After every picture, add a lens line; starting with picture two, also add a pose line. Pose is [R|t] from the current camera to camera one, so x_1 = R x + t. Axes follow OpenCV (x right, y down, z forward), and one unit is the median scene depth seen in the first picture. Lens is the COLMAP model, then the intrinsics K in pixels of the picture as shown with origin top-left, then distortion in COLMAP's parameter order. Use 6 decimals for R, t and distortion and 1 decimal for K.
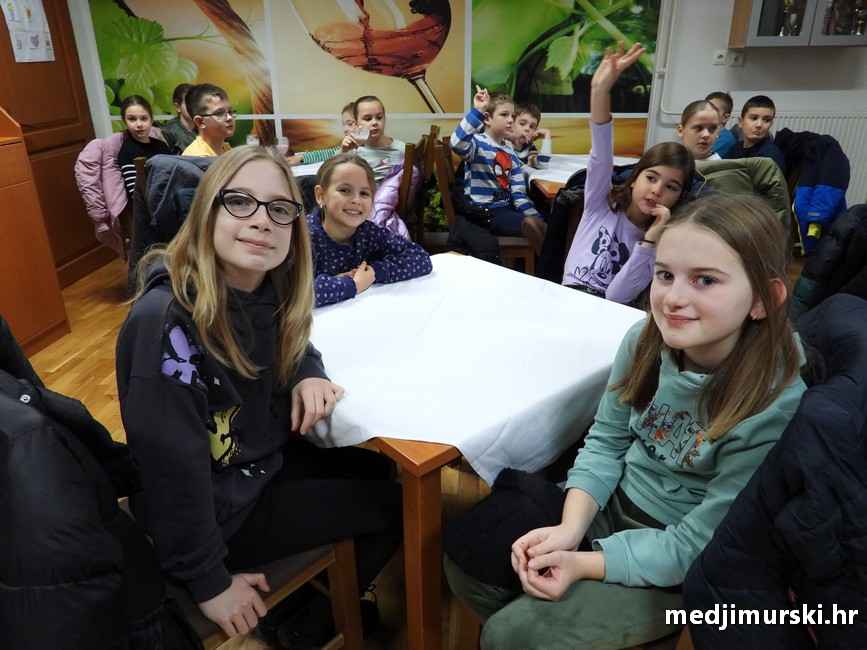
lens RADIAL K [[609.4, 0, 430.0], [0, 609.4, 325.5], [0, 0, 1]] dist [-0.014344, 0.001307]
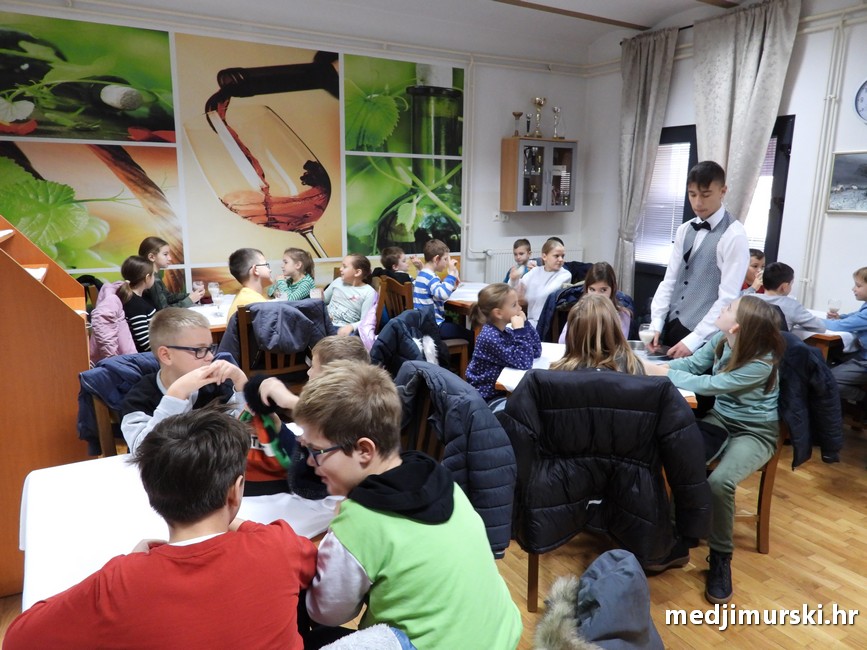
lens RADIAL K [[609.4, 0, 434.3], [0, 609.4, 331.8], [0, 0, 1]] dist [-0.014344, 0.001307]
pose [[0.834345, -0.103213, 0.541493, -0.515137], [0.205539, 0.969725, -0.131861, 0.016345], [-0.511490, 0.221316, 0.830300, -0.145282]]
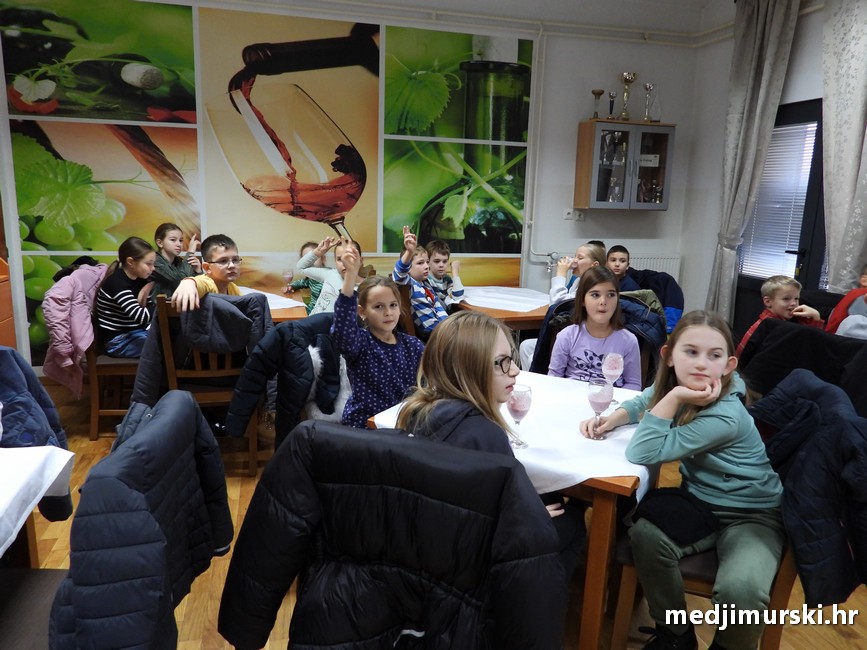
lens RADIAL K [[609.4, 0, 431.4], [0, 609.4, 325.8], [0, 0, 1]] dist [-0.014344, 0.001307]
pose [[0.948462, -0.027884, 0.315661, -0.224560], [0.090327, 0.978586, -0.184962, 0.013953], [-0.303744, 0.203942, 0.930670, -0.092715]]
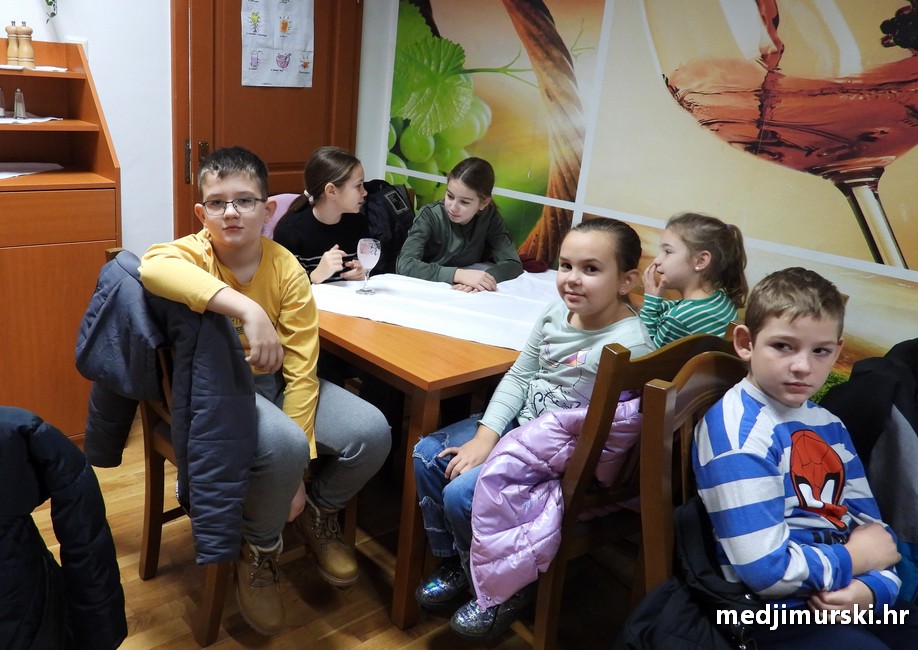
lens RADIAL K [[759.1, 0, 384.5], [0, 759.1, 320.2], [0, 0, 1]] dist [-0.011574, -0.004398]
pose [[0.682471, 0.274879, -0.677256, 0.147267], [-0.363690, 0.931448, 0.011559, -0.194055], [0.634006, 0.238423, 0.735657, 0.397005]]
